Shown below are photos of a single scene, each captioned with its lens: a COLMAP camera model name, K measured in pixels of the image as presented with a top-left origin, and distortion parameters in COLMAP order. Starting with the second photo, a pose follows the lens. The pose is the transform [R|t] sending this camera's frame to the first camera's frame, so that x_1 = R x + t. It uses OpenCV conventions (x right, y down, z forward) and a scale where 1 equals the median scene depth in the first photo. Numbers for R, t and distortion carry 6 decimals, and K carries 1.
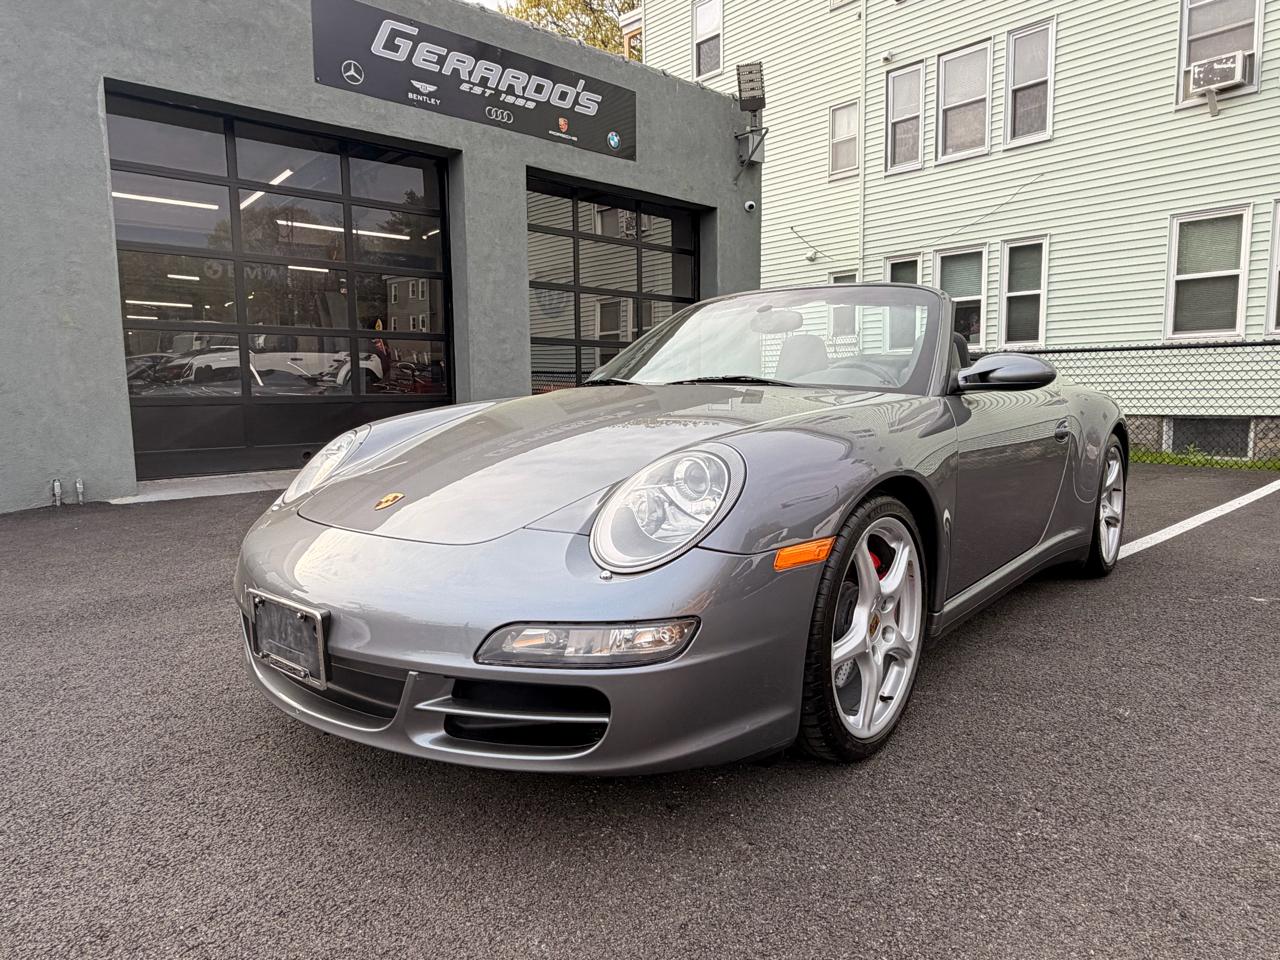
lens RADIAL K [[815.8, 0, 630.8], [0, 815.8, 480.9], [0, 0, 1]] dist [-0.003084, 0.004274]
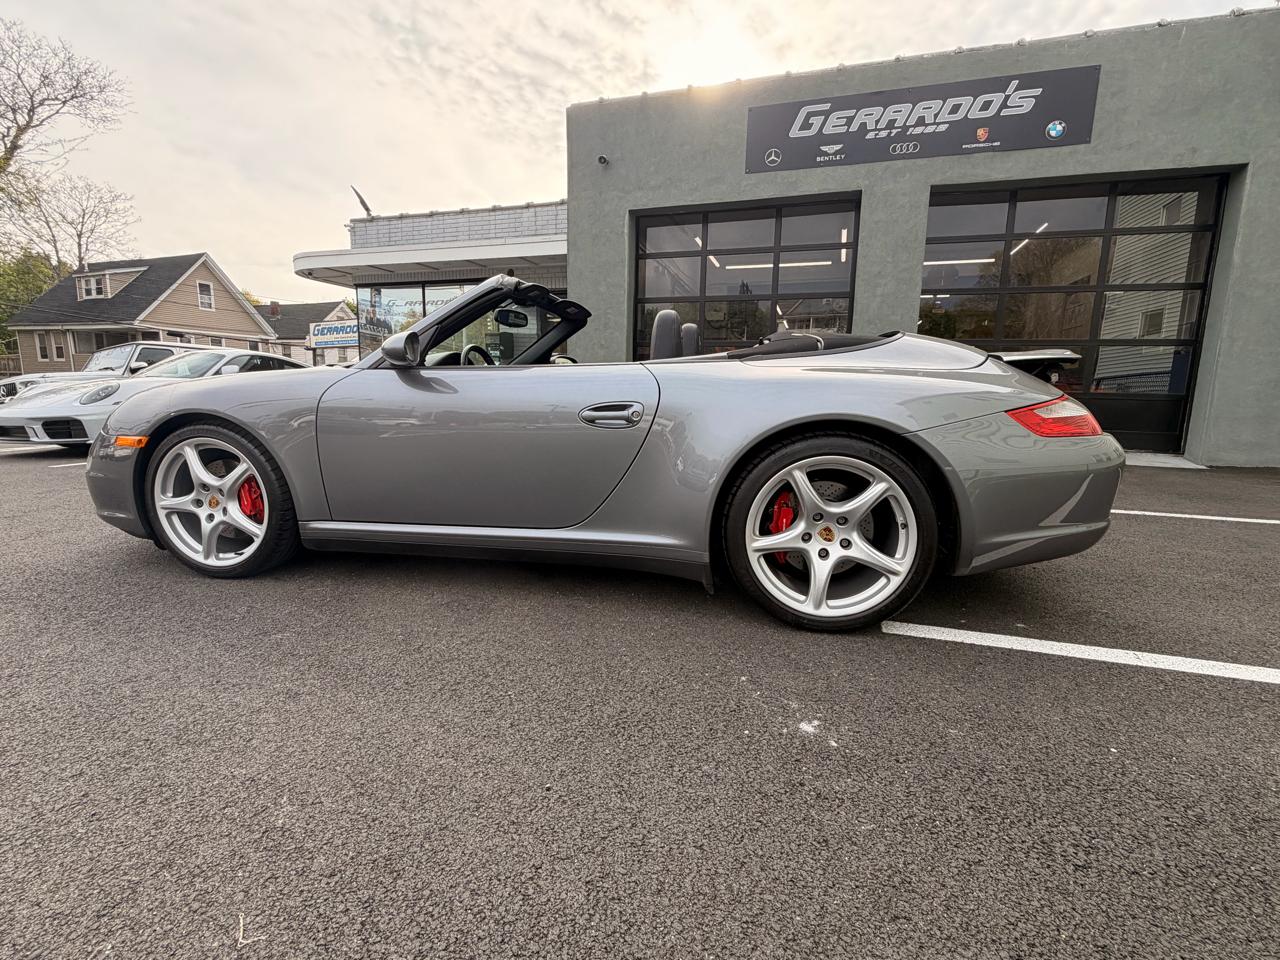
lens RADIAL K [[573.1, 0, 638.3], [0, 573.1, 479.3], [0, 0, 1]] dist [0.000407, -0.000183]
pose [[0.504468, 0.154429, -0.849508, 0.405963], [-0.119525, 0.986893, 0.108425, -0.023901], [0.855117, 0.046840, 0.516314, 0.265577]]
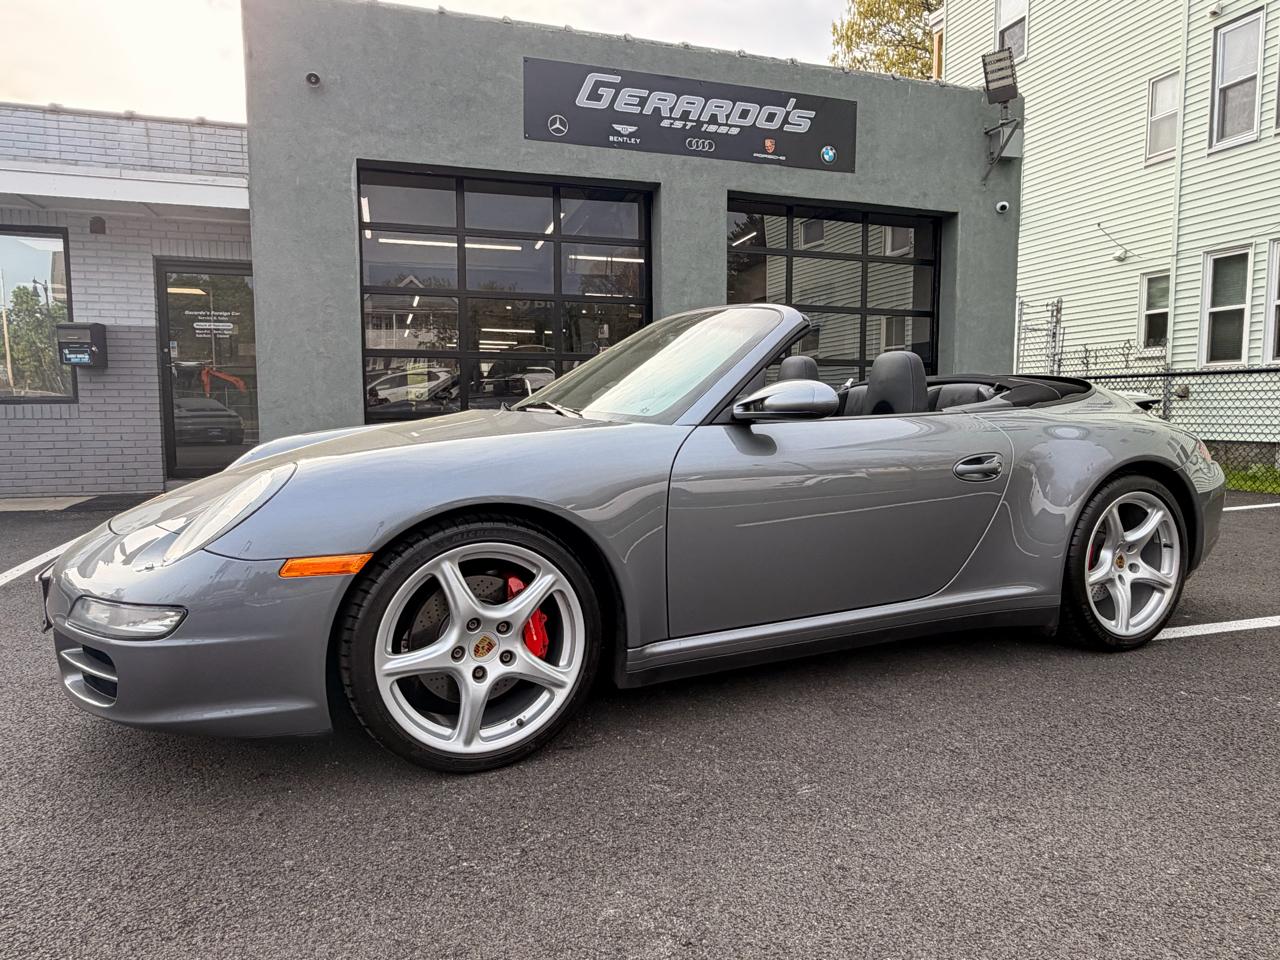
lens RADIAL K [[815.4, 0, 637.4], [0, 815.4, 479.1], [0, 0, 1]] dist [0.000062, 0.000063]
pose [[0.910318, 0.046564, -0.411282, 0.208138], [-0.055267, 0.998428, -0.009287, -0.008367], [0.410203, 0.031185, 0.911461, 0.030822]]
